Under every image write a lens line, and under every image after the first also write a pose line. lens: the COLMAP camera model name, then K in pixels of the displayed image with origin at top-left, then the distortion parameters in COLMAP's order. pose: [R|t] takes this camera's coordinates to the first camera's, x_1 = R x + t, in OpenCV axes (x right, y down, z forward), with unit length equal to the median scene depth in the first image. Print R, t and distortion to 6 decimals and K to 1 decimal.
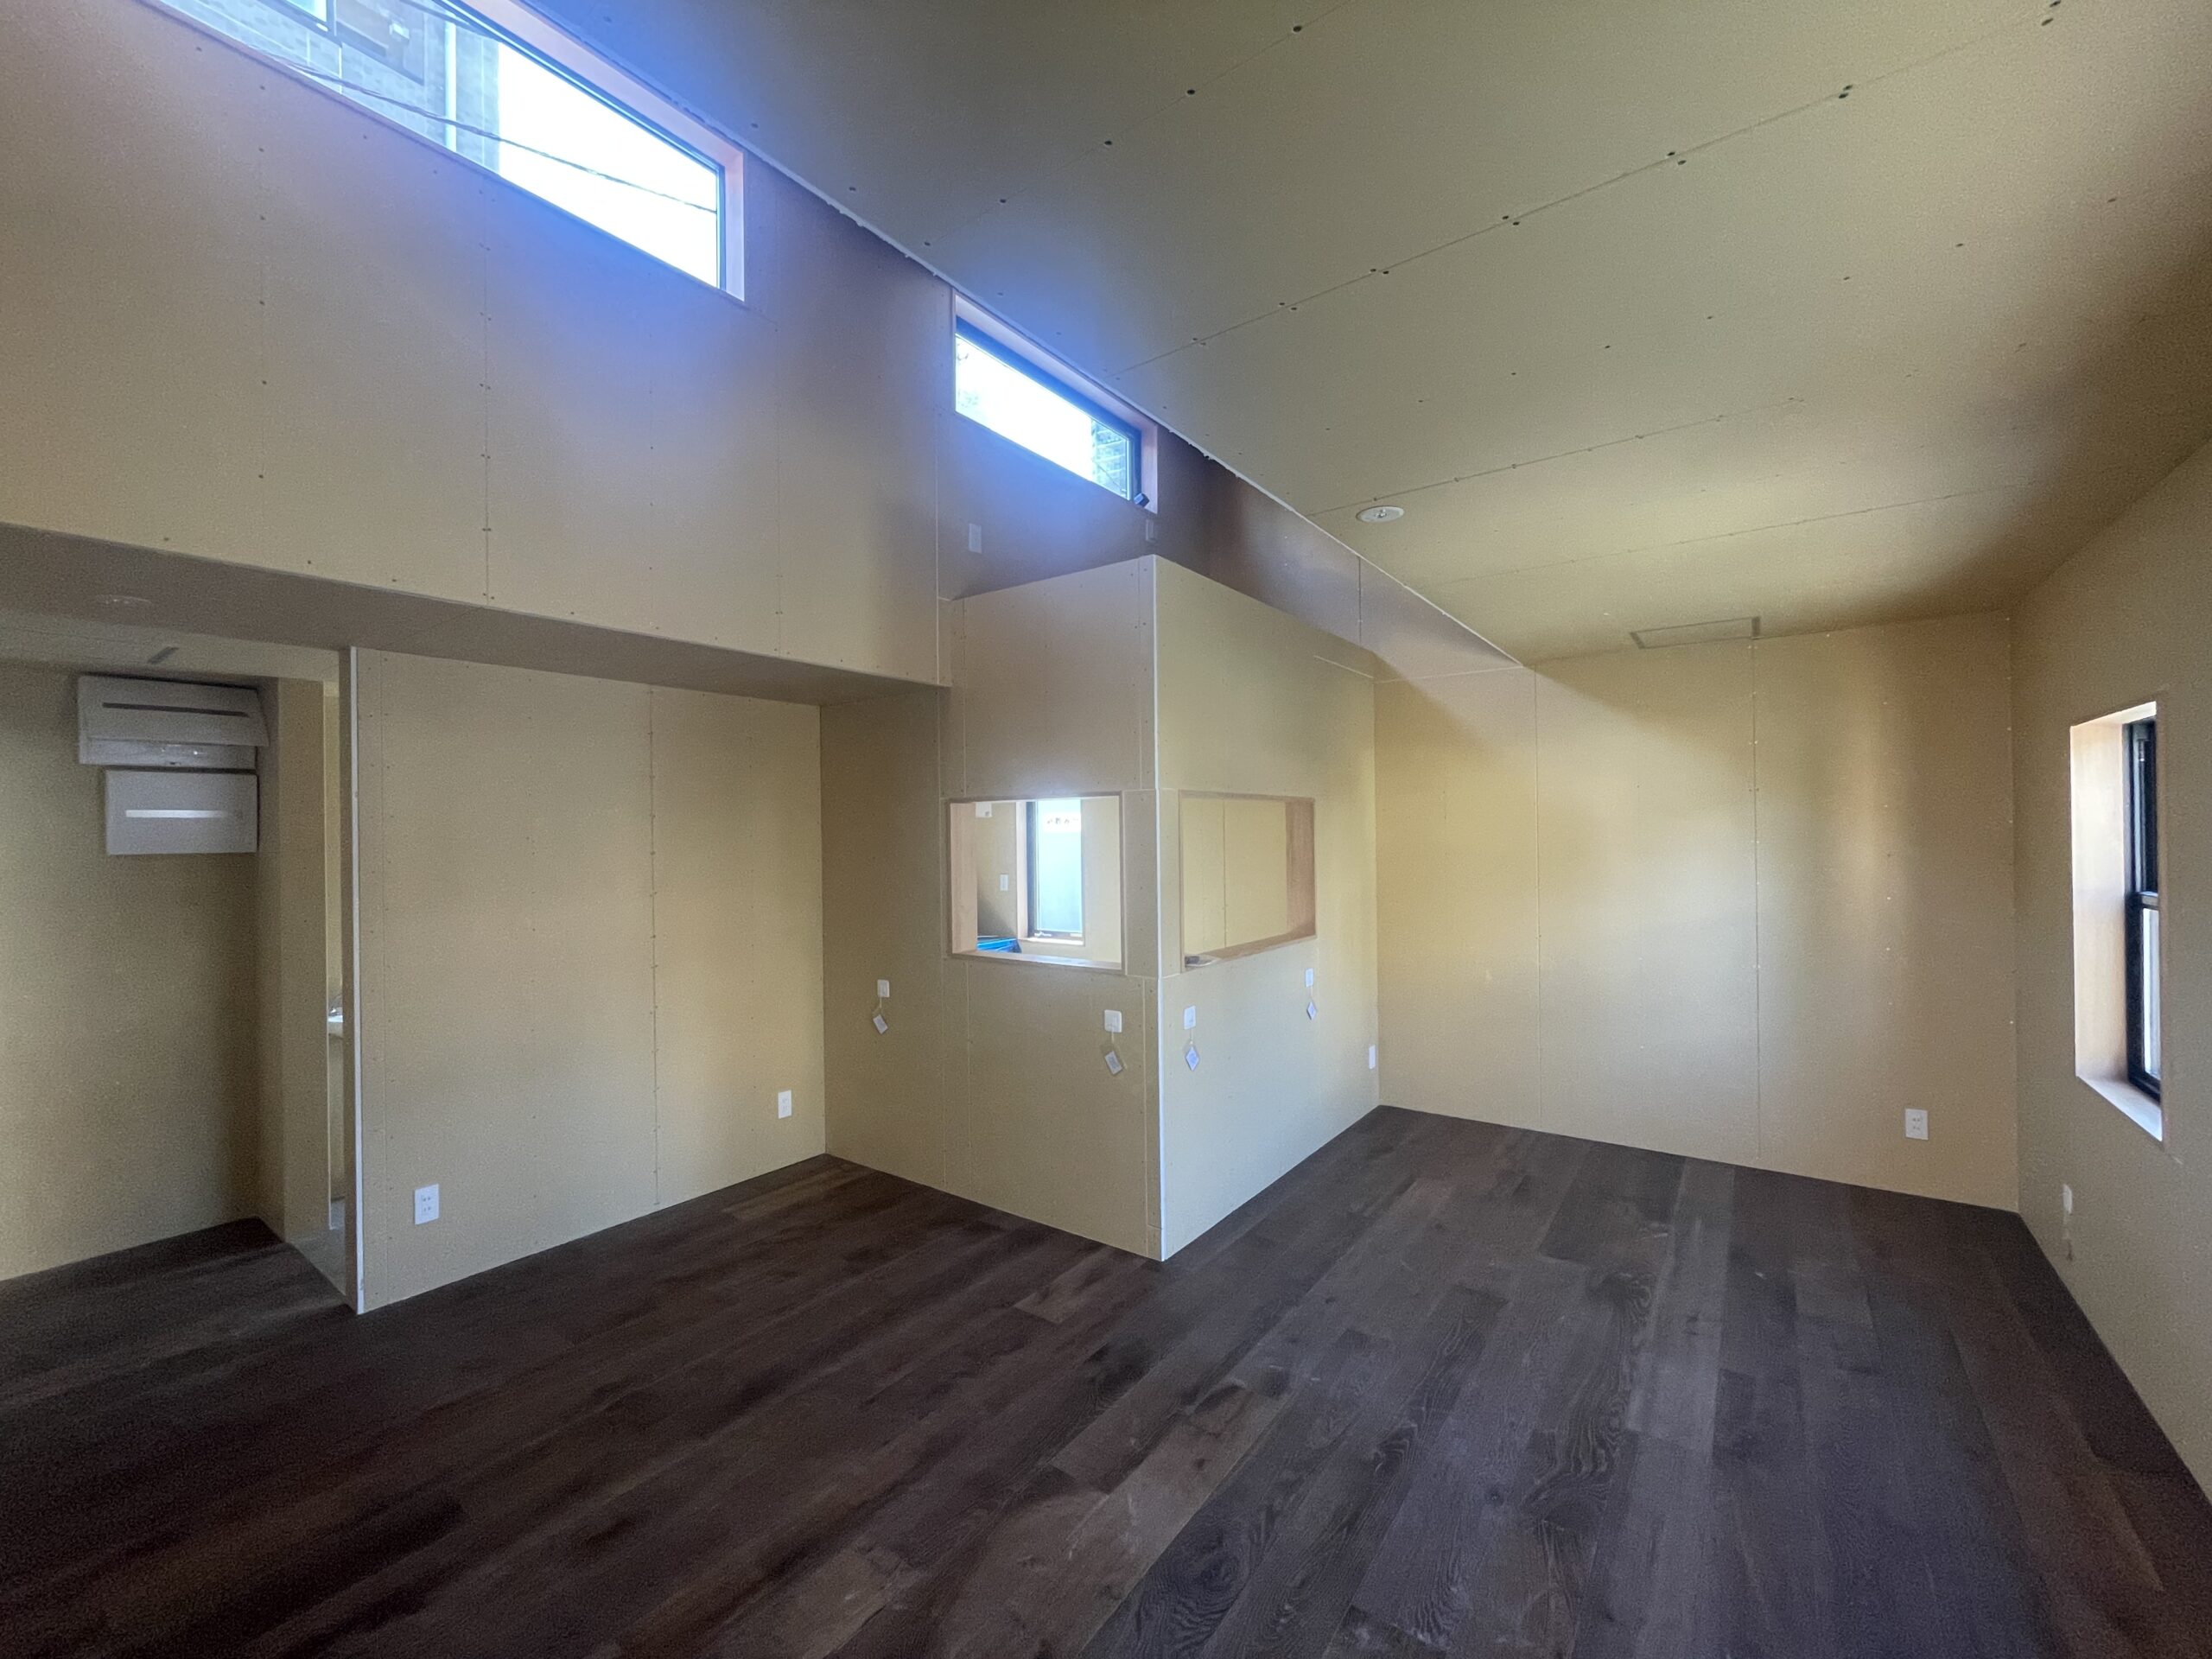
lens RADIAL K [[892.5, 0, 1112.1], [0, 892.5, 832.2], [0, 0, 1]] dist [0.000829, -0.000963]
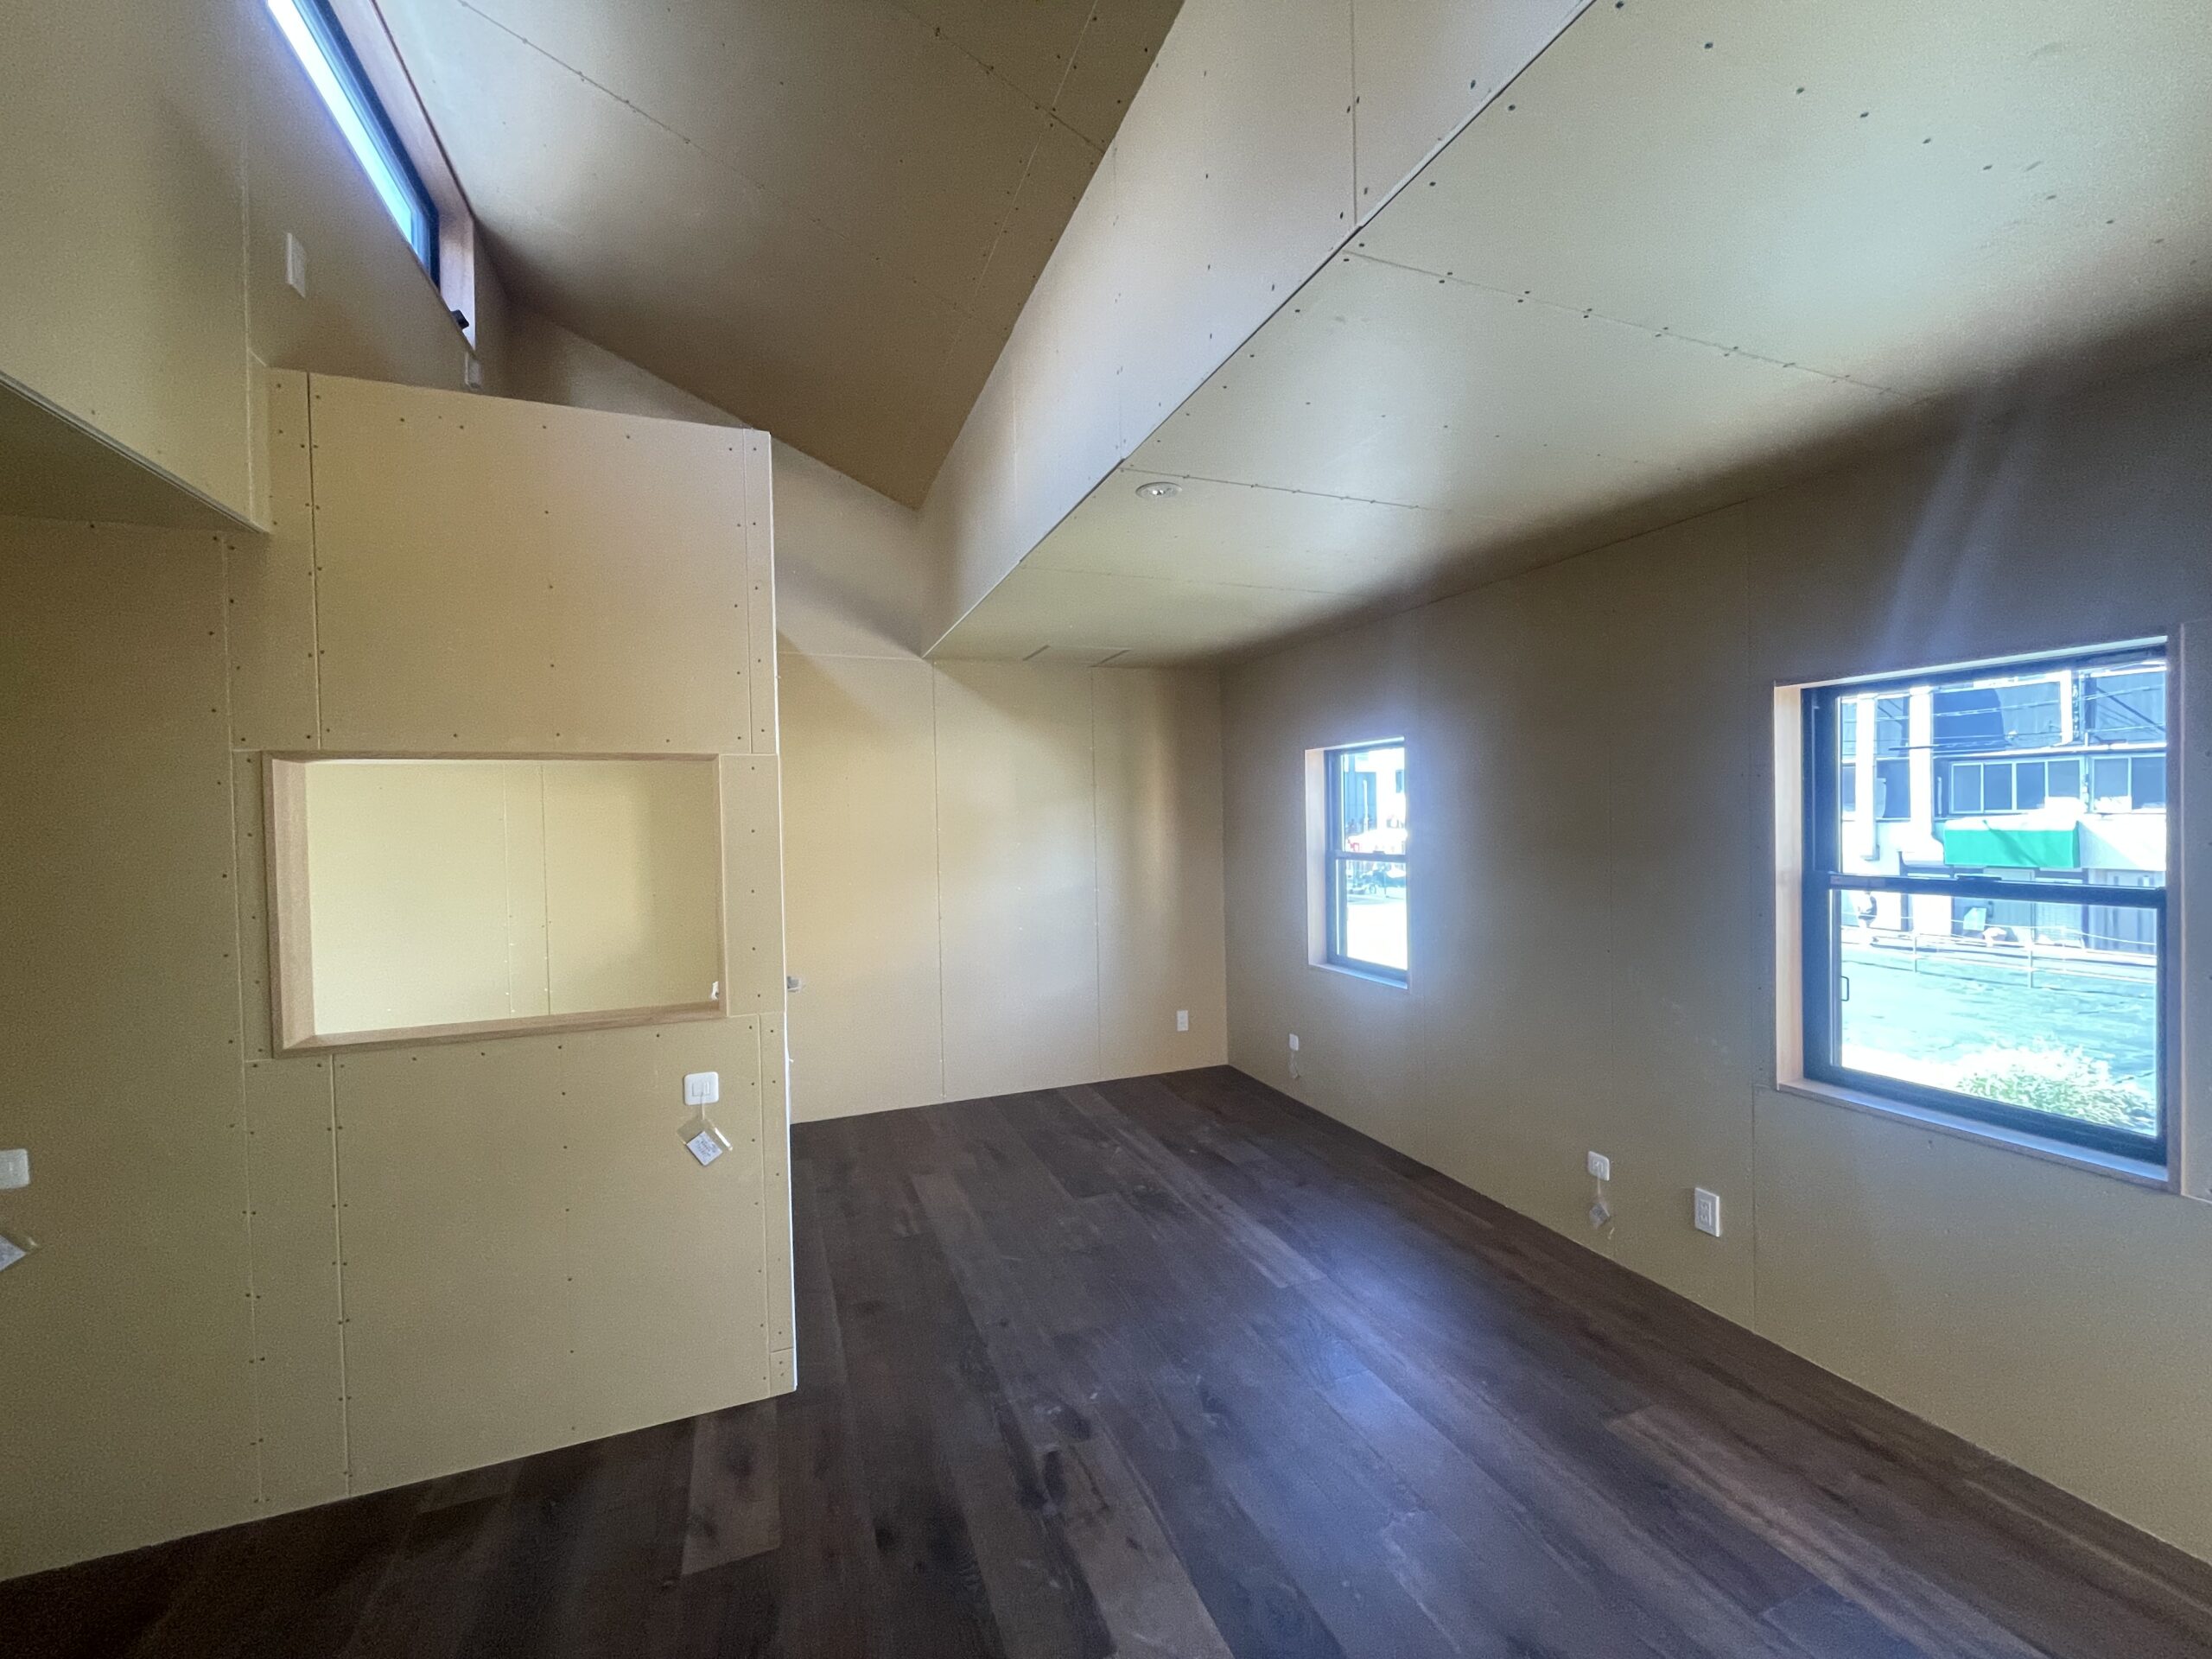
lens RADIAL K [[892.5, 0, 1110.2], [0, 892.5, 825.9], [0, 0, 1]] dist [0.000829, -0.000963]
pose [[0.534490, -0.006757, 0.845147, -0.433568], [0.010933, 0.999940, 0.001080, 0.012589], [-0.845104, 0.008663, 0.534532, 0.381064]]
